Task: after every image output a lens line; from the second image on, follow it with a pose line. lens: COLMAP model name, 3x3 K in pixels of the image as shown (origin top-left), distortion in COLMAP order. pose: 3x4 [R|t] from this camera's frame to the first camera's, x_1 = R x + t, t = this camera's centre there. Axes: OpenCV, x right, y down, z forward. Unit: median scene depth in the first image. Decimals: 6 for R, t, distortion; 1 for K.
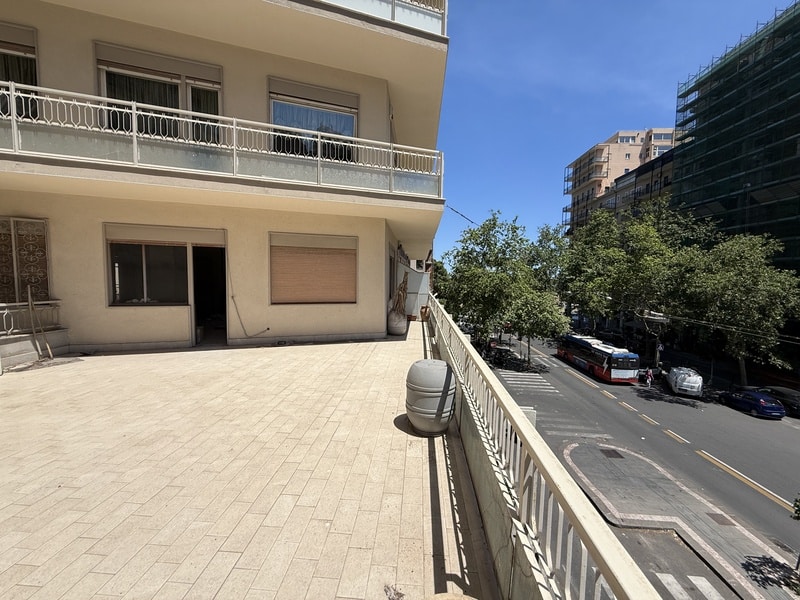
lens RADIAL K [[320.6, 0, 399.6], [0, 320.6, 300.1], [0, 0, 1]] dist [-0.000243, 0.000207]
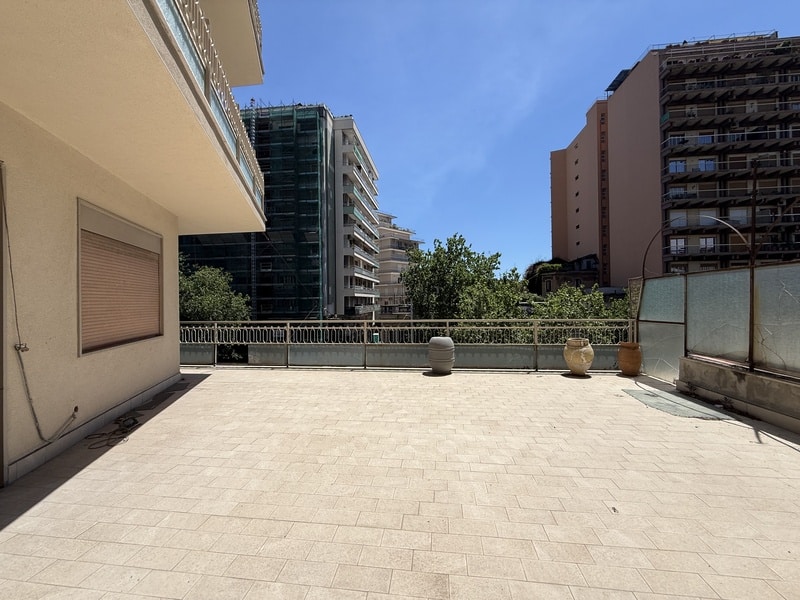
lens RADIAL K [[320.6, 0, 399.4], [0, 320.6, 298.8], [0, 0, 1]] dist [-0.000243, 0.000207]
pose [[0.052325, -0.006504, 0.998609, -0.342284], [0.082347, 0.996601, 0.002176, -0.011385], [-0.995229, 0.082118, 0.052683, 0.210224]]
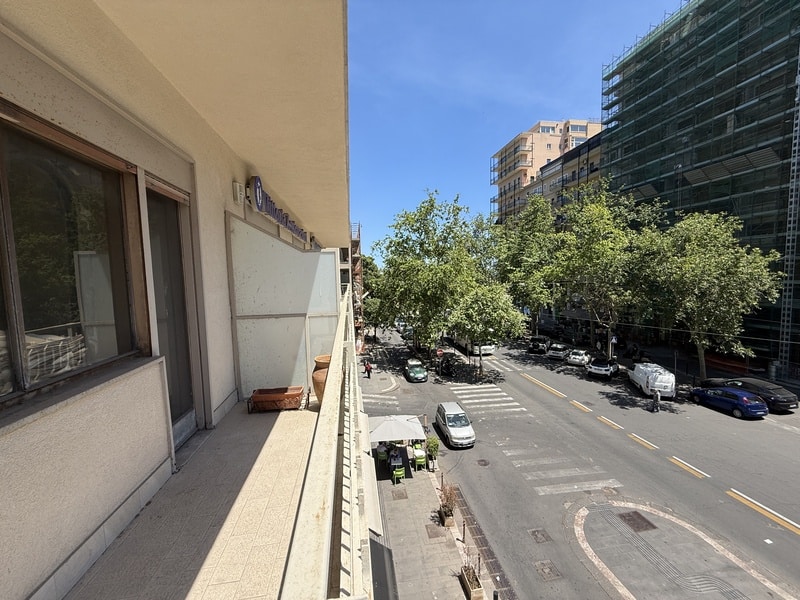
lens RADIAL K [[320.6, 0, 401.1], [0, 320.6, 301.0], [0, 0, 1]] dist [-0.000243, 0.000207]
pose [[0.974998, -0.056519, 0.214905, 0.053483], [0.053902, 0.998384, 0.018023, -0.023813], [-0.215576, -0.005988, 0.976469, 0.428392]]
